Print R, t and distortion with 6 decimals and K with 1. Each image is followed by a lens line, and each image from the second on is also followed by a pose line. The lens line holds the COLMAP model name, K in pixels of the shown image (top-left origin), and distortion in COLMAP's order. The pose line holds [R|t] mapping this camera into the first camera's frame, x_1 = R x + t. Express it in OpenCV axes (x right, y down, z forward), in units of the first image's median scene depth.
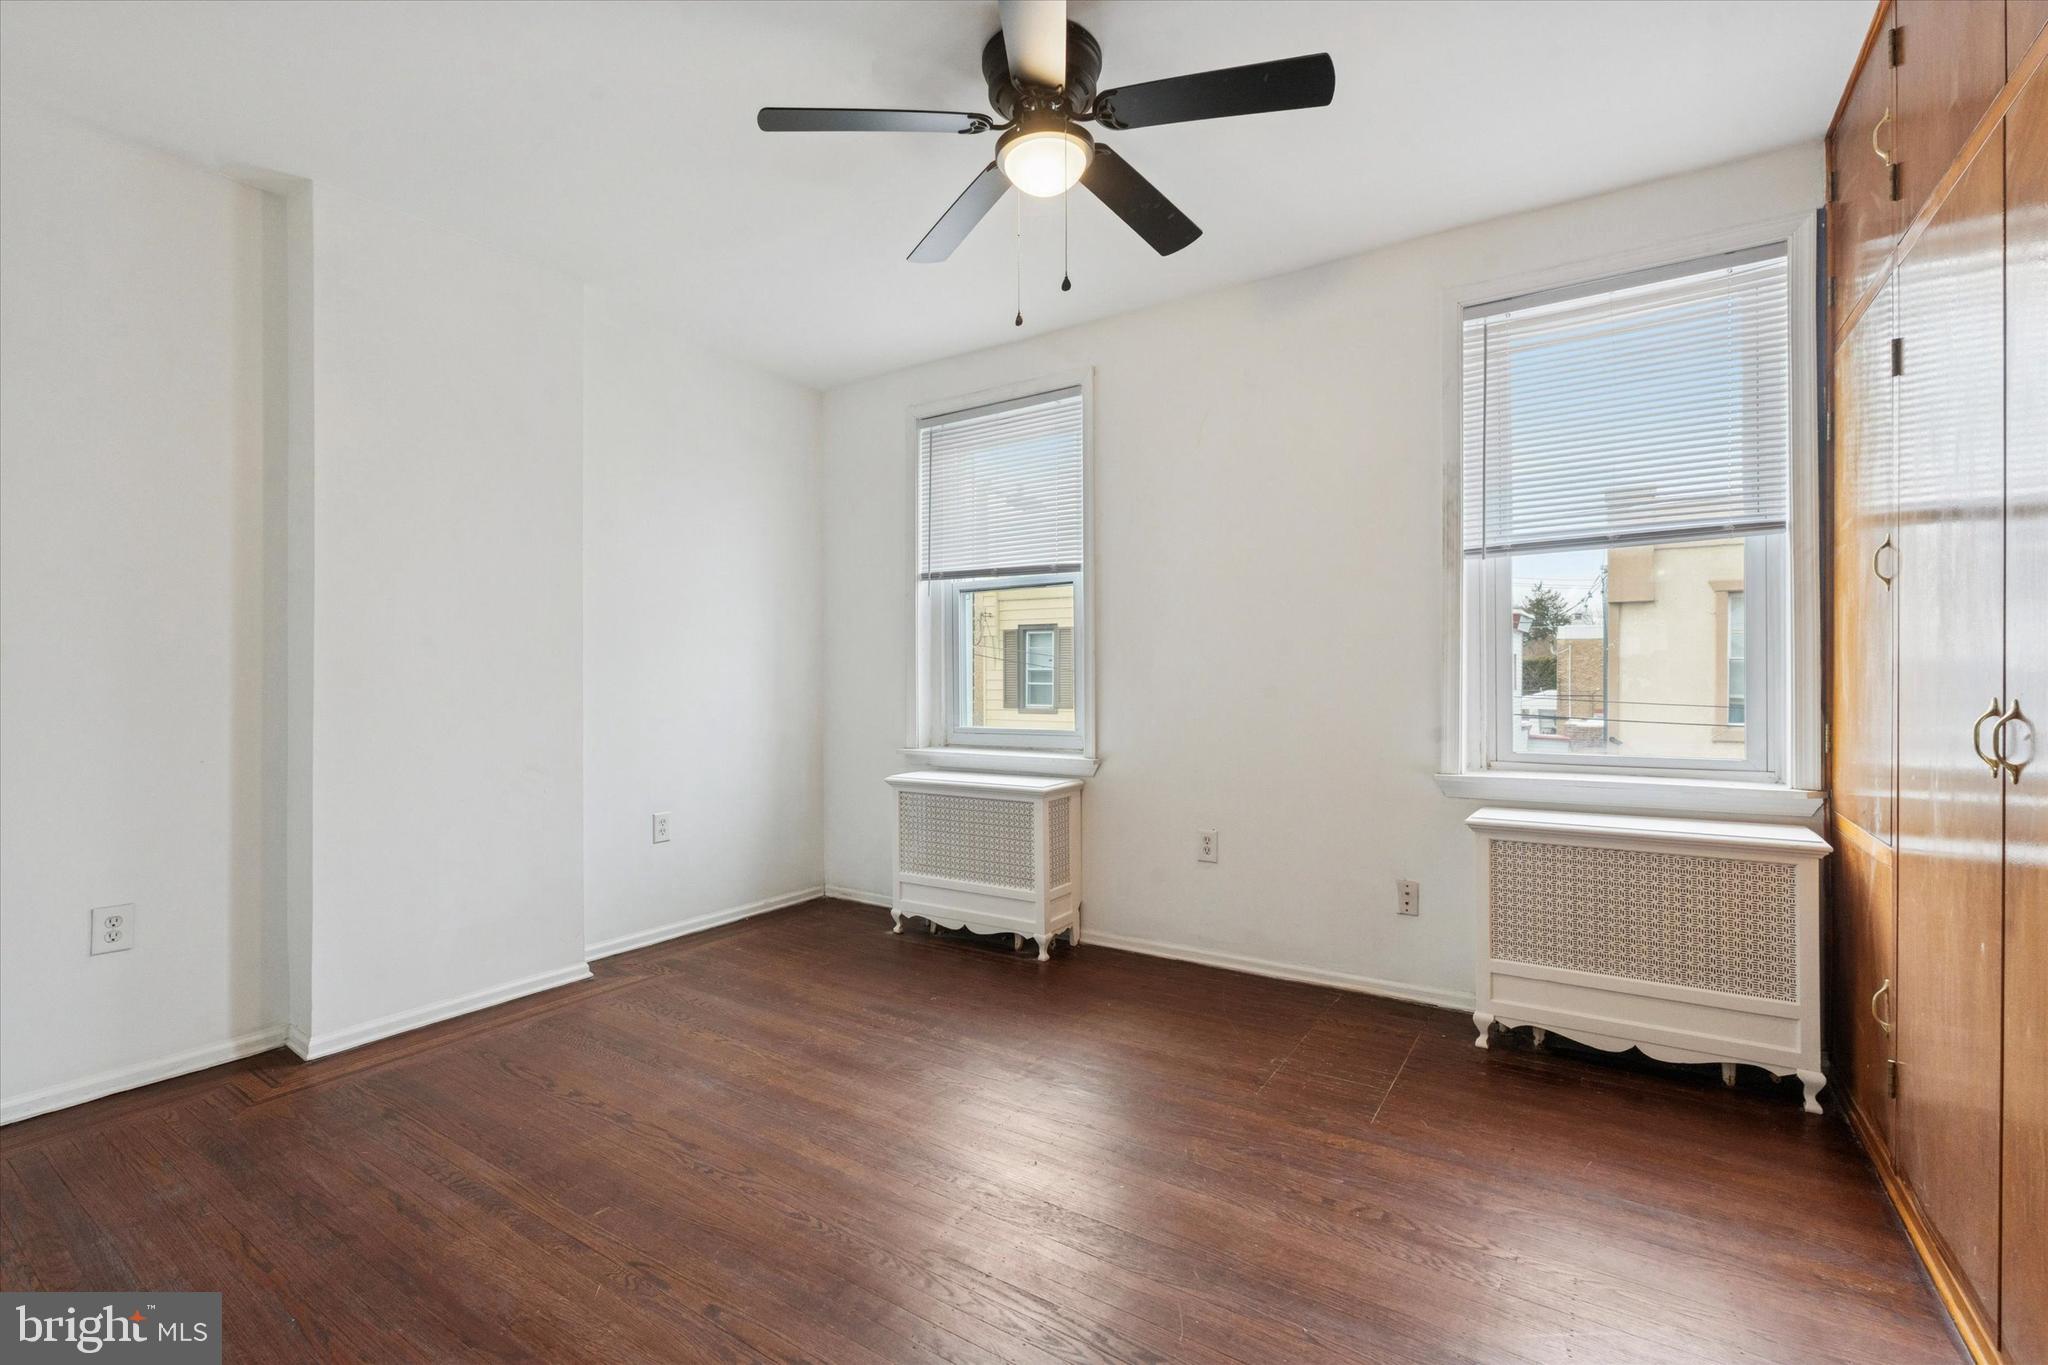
lens RADIAL K [[905.9, 0, 1020.4], [0, 905.9, 680.5], [0, 0, 1]] dist [-0.005653, 0.001104]
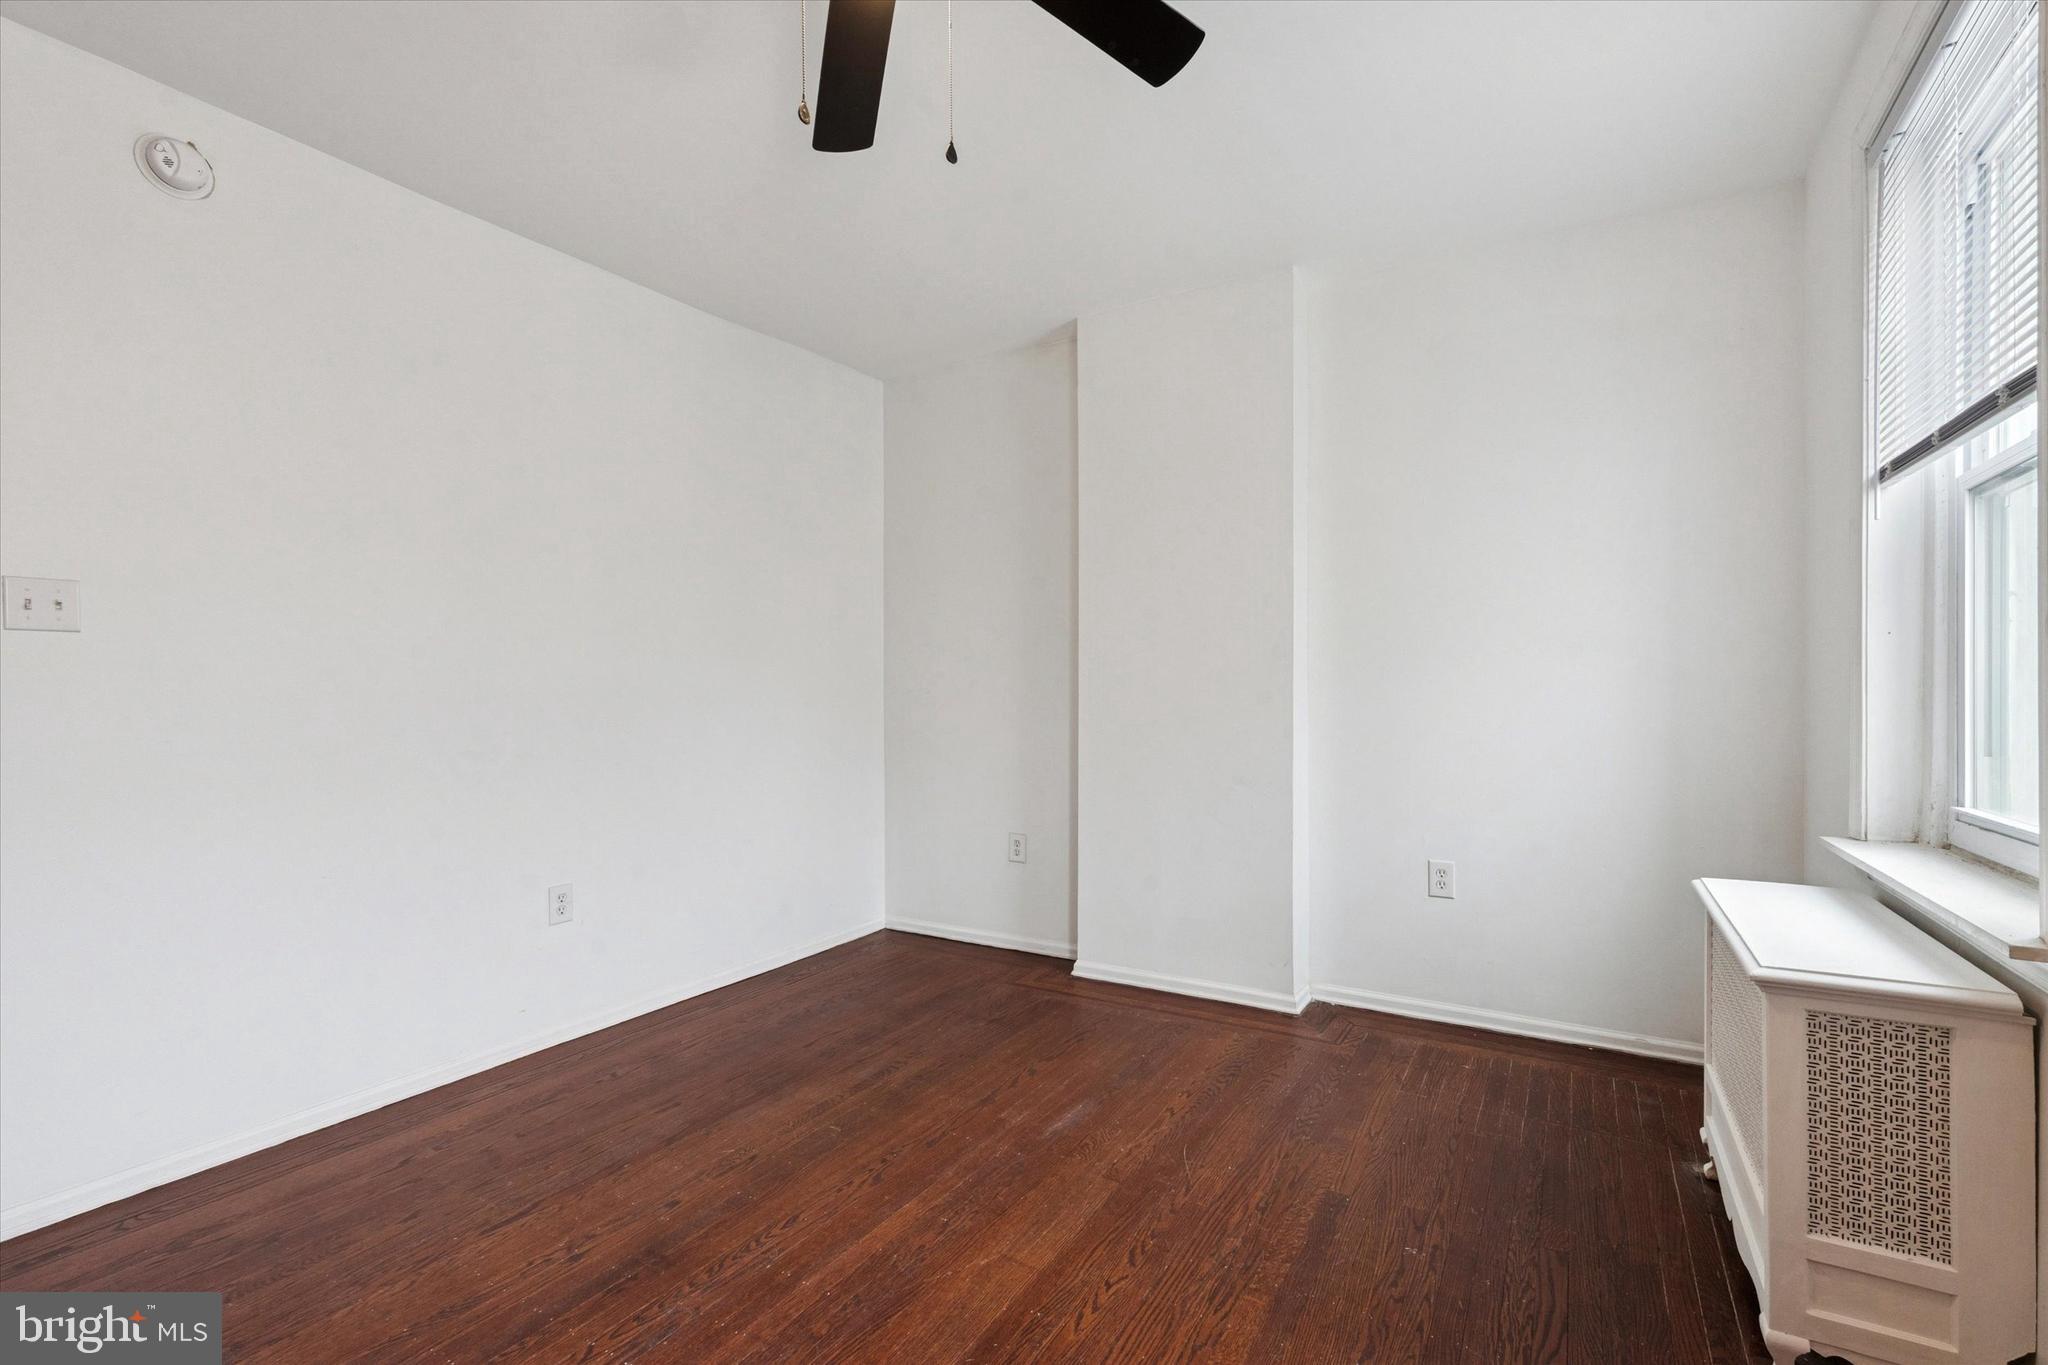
lens RADIAL K [[905.9, 0, 1029.9], [0, 905.9, 695.8], [0, 0, 1]] dist [-0.005653, 0.001104]
pose [[0.049381, 0.008965, -0.998740, 0.464516], [-0.005172, 0.999949, 0.008720, -0.005078], [0.998767, 0.004735, 0.049425, 0.732908]]
